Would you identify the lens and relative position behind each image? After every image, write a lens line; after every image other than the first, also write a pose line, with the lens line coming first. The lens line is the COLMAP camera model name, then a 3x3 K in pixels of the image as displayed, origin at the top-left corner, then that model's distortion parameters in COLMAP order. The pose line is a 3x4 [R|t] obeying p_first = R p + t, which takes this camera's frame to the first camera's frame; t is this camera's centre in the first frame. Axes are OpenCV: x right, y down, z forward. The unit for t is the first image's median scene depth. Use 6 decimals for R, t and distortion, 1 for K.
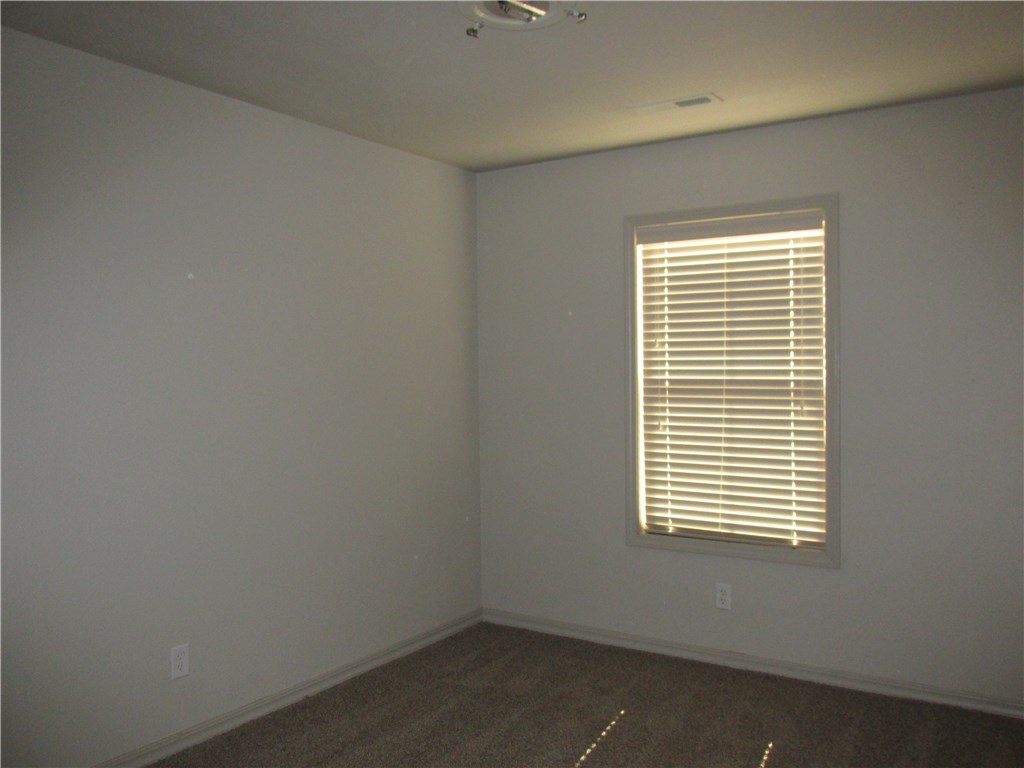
lens RADIAL K [[857.3, 0, 518.6], [0, 857.3, 387.7], [0, 0, 1]] dist [-0.019900, -0.004328]
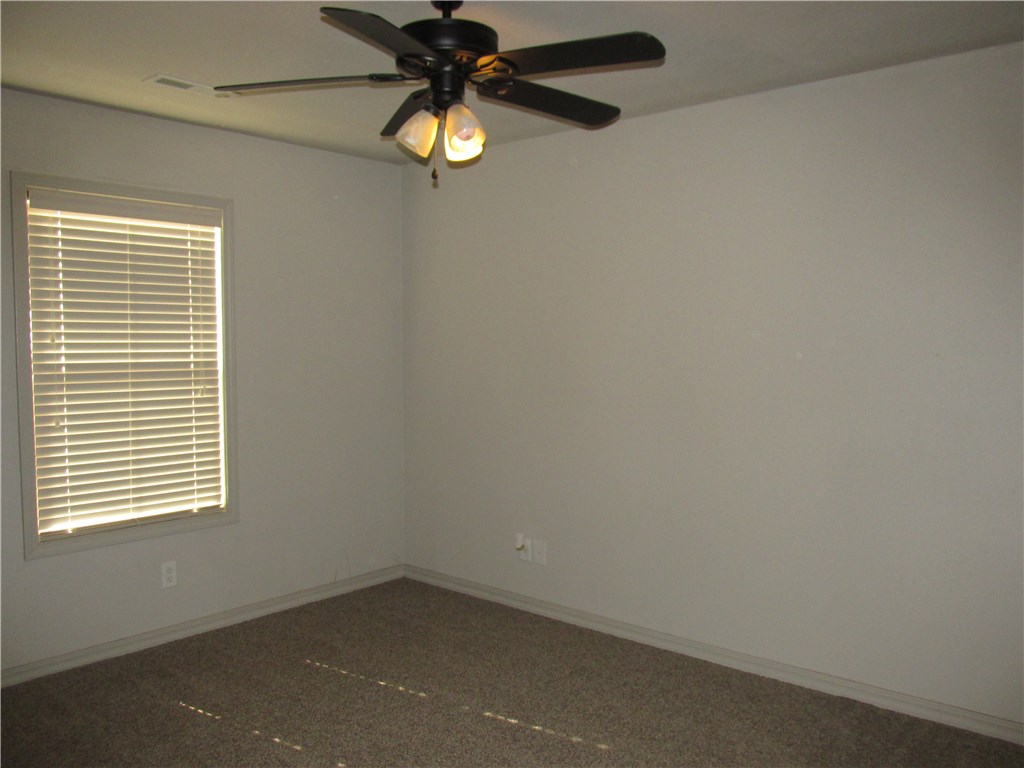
lens RADIAL K [[857.3, 0, 518.6], [0, 857.3, 387.7], [0, 0, 1]] dist [-0.019900, -0.004328]
pose [[0.152601, -0.045708, 0.987230, -0.666883], [0.030589, 0.998670, 0.041509, -0.008194], [-0.987814, 0.023864, 0.153797, 0.410301]]
